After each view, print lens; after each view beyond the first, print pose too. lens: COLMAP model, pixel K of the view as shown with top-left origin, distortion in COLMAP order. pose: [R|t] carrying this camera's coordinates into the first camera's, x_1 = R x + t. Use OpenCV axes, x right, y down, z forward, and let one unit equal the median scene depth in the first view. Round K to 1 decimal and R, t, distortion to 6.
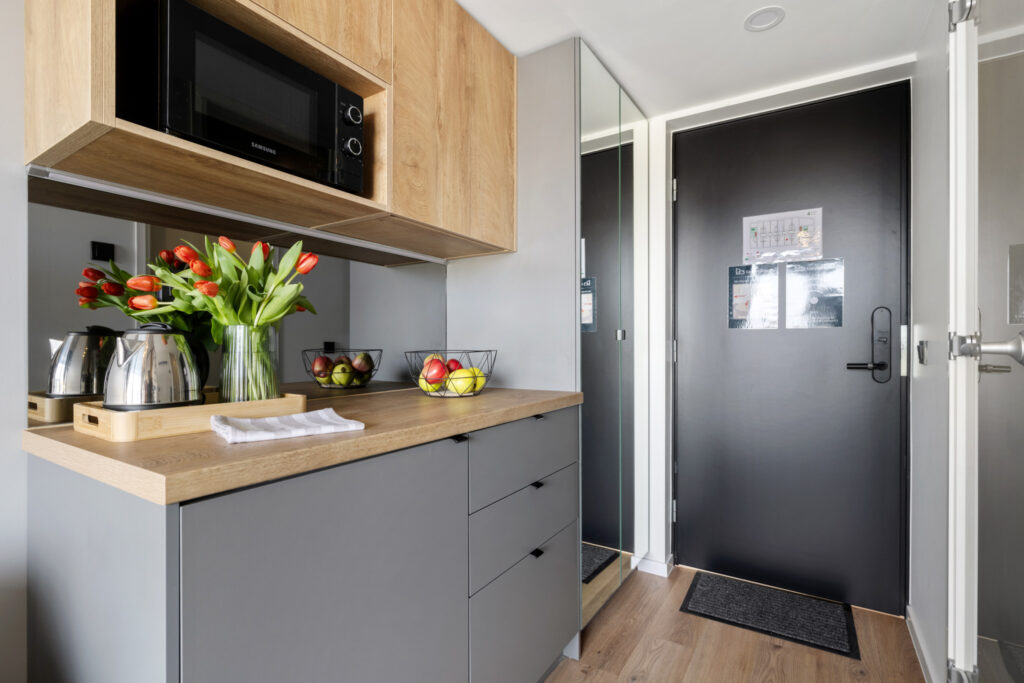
lens RADIAL K [[490.2, 0, 513.1], [0, 490.2, 347.9], [0, 0, 1]] dist [-0.004762, 0.001891]
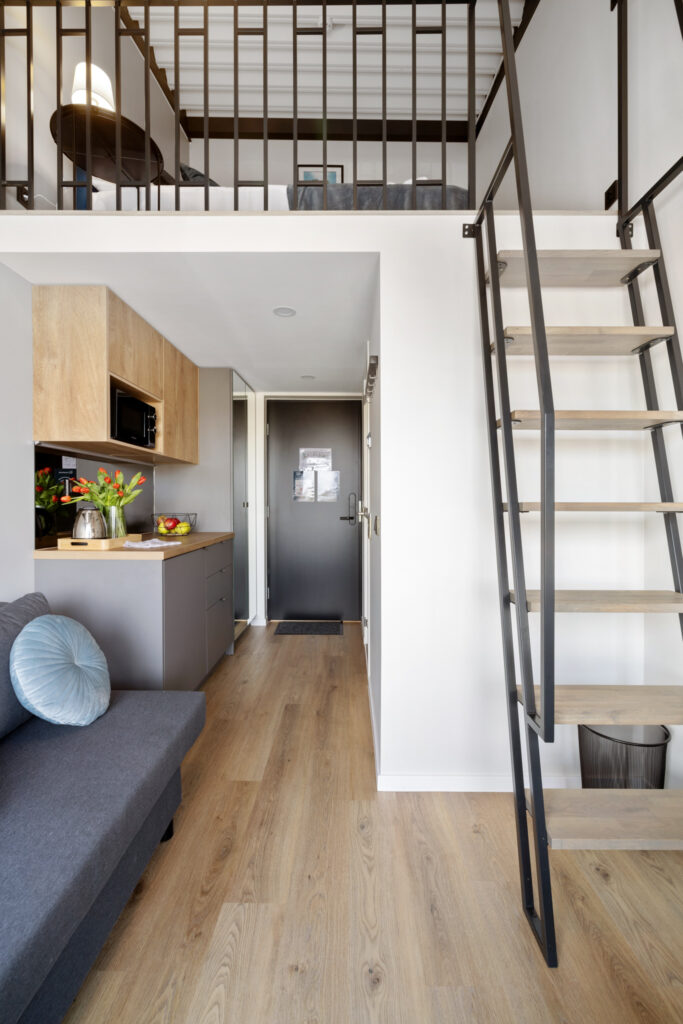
lens RADIAL K [[467.0, 0, 342.0], [0, 467.0, 509.1], [0, 0, 1]] dist [-0.000200, 0.000000]
pose [[0.853882, -0.007582, 0.520411, -0.491514], [-0.000044, 0.999893, 0.014638, -0.040081], [-0.520466, -0.012522, 0.853791, -0.945476]]
